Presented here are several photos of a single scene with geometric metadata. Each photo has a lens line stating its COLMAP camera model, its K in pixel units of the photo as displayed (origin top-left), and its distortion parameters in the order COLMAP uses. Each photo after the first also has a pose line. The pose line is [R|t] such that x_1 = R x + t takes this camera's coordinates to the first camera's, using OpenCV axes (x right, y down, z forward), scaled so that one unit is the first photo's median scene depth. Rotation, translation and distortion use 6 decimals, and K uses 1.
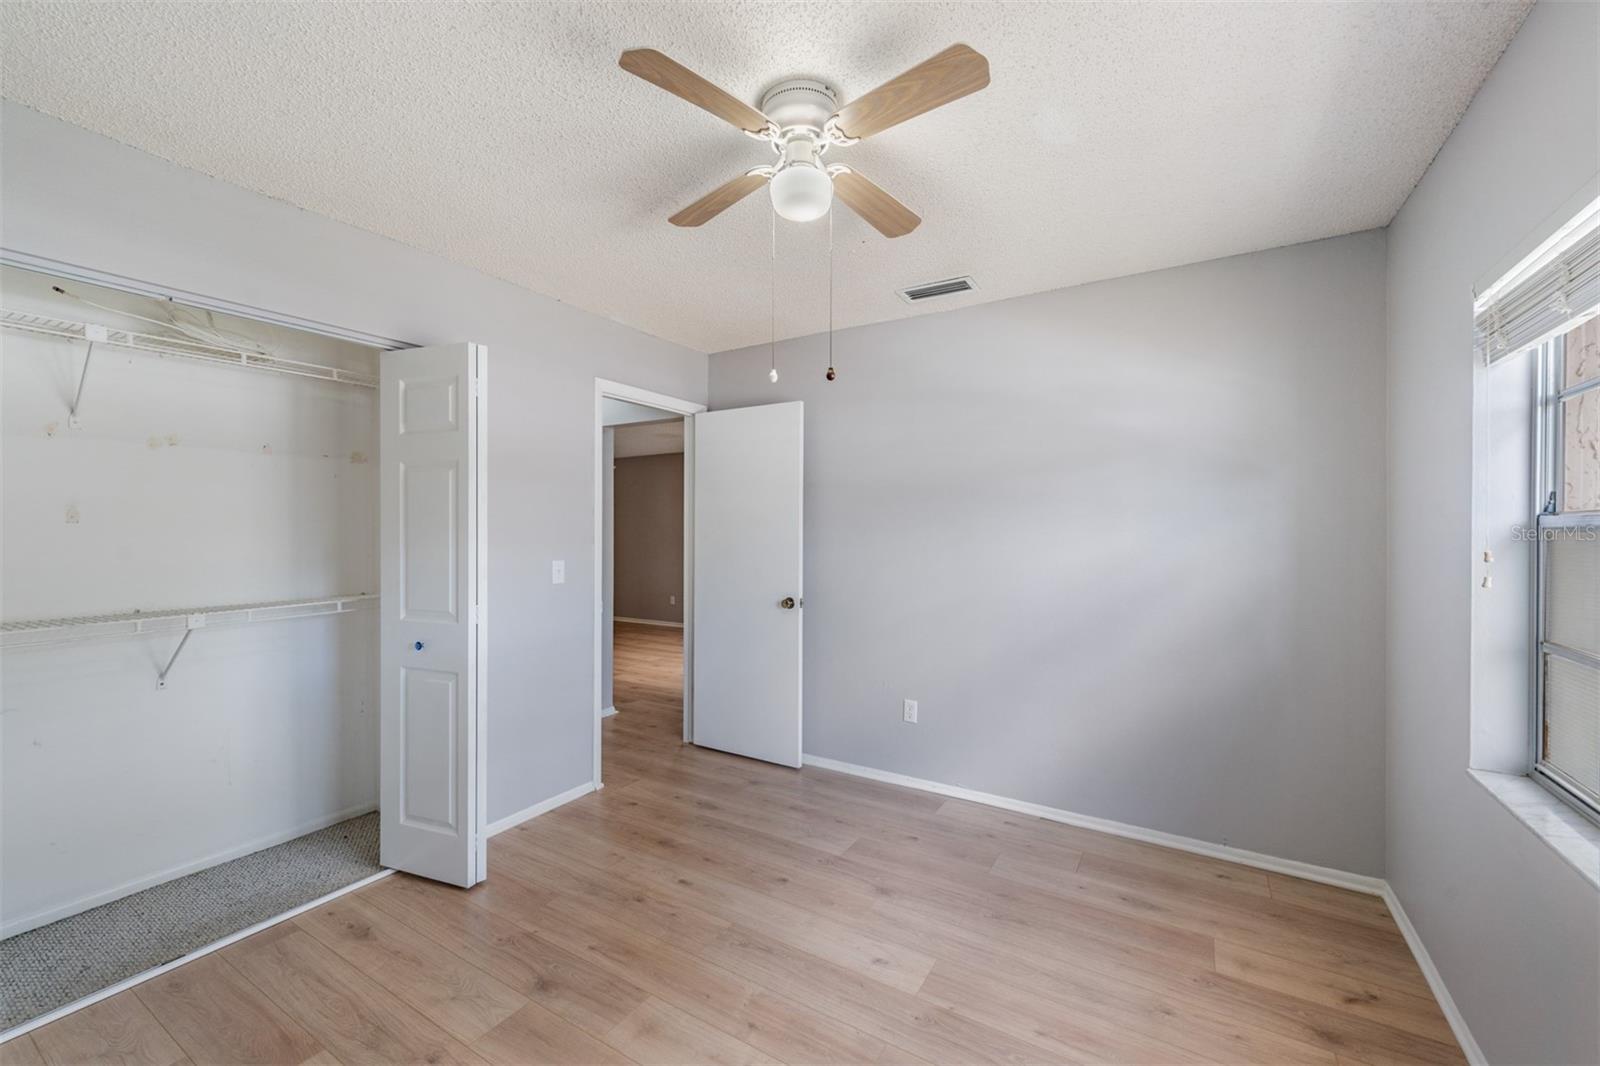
lens RADIAL K [[648.3, 0, 796.6], [0, 648.3, 535.2], [0, 0, 1]] dist [-0.001045, -0.000602]
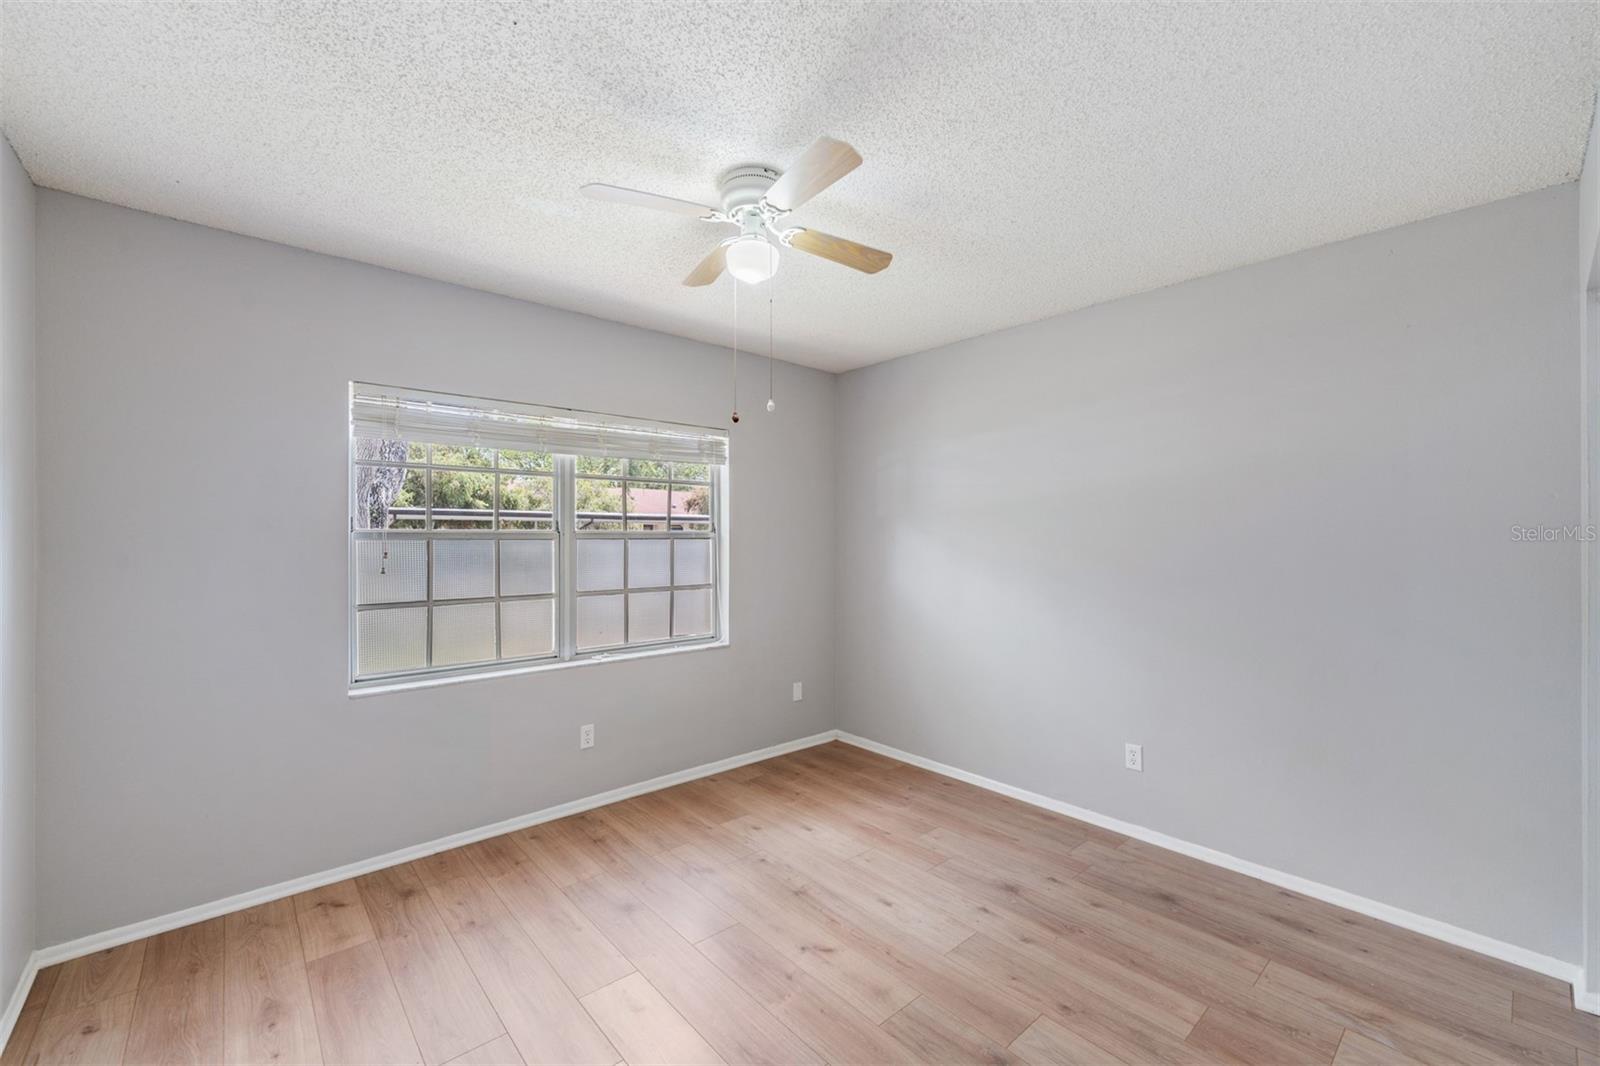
lens RADIAL K [[648.3, 0, 796.6], [0, 648.3, 535.2], [0, 0, 1]] dist [-0.001045, -0.000602]
pose [[-0.954812, 0.000063, 0.297210, -0.397678], [-0.000816, 0.999996, -0.002834, -0.015092], [-0.297209, -0.002948, -0.954808, 1.978865]]
